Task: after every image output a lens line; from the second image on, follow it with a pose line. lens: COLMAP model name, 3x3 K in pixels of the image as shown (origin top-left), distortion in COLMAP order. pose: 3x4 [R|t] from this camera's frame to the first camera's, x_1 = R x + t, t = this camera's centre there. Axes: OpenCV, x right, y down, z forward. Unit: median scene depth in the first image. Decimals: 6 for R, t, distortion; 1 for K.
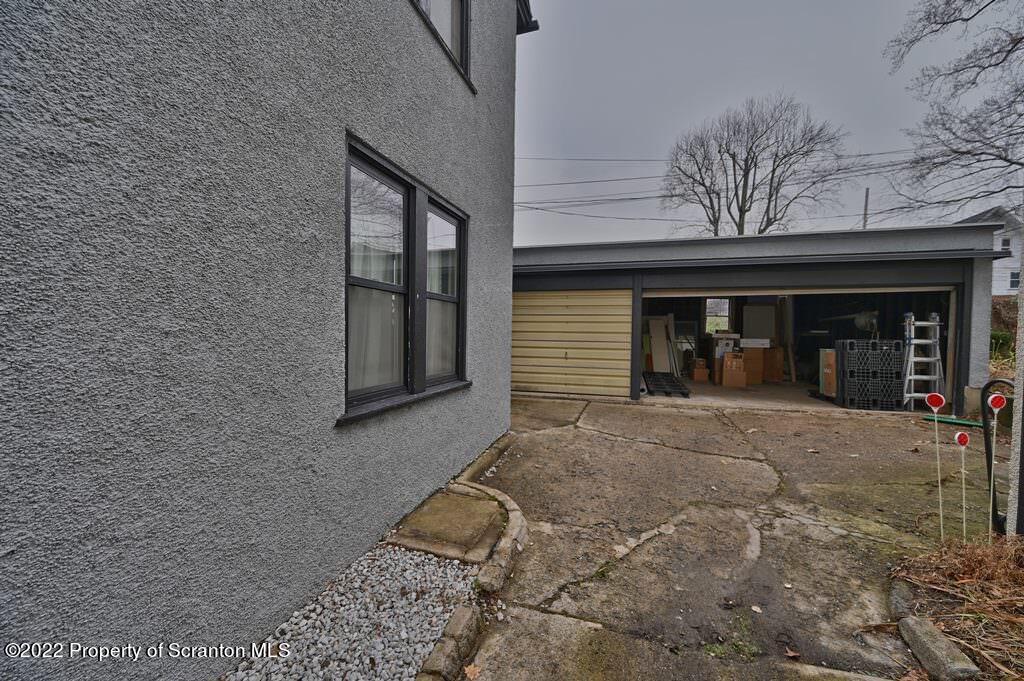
lens RADIAL K [[412.3, 0, 515.8], [0, 412.3, 341.0], [0, 0, 1]] dist [0.012484, 0.000098]
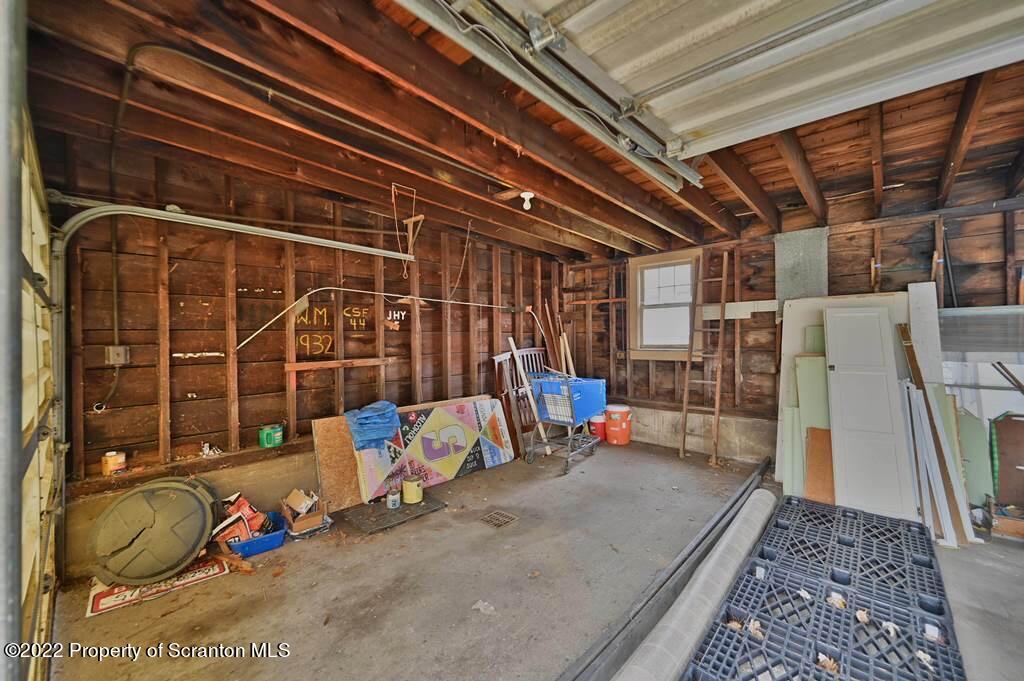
lens RADIAL K [[412.3, 0, 512.0], [0, 412.3, 339.7], [0, 0, 1]] dist [0.012484, 0.000098]
pose [[0.901352, -0.022930, -0.432479, 0.377903], [0.014252, 0.999627, -0.023296, -0.039086], [0.432852, 0.014834, 0.901343, 0.958205]]
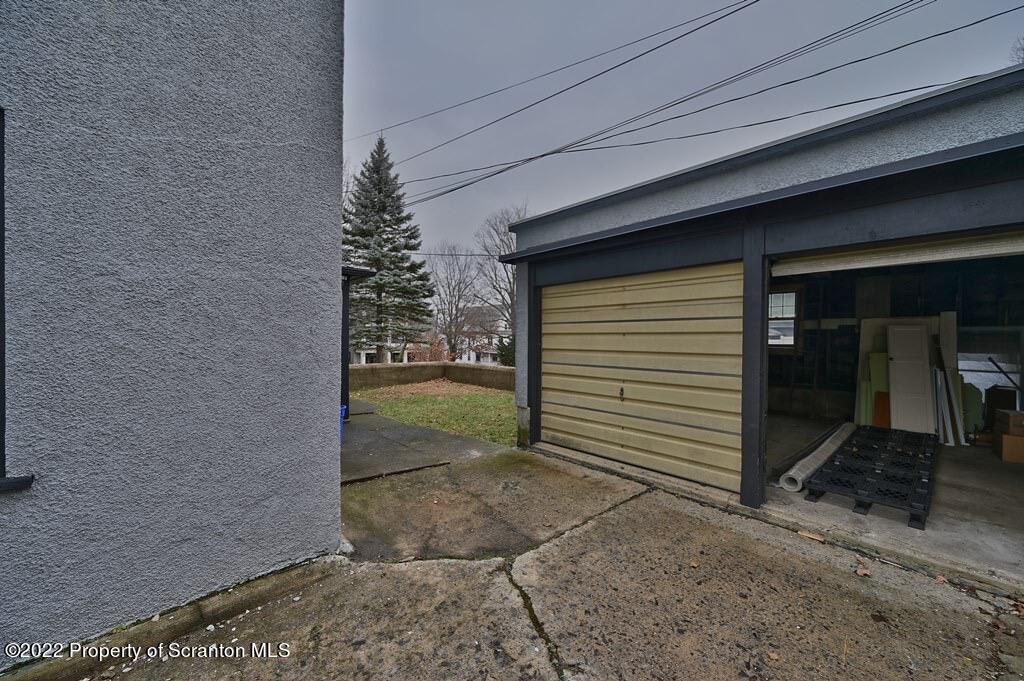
lens RADIAL K [[412.3, 0, 508.1], [0, 412.3, 339.0], [0, 0, 1]] dist [0.012484, 0.000098]
pose [[0.848987, -0.005418, -0.528386, 0.295987], [-0.010651, 0.999569, -0.027363, -0.022751], [0.528306, 0.028859, 0.848563, 0.457846]]
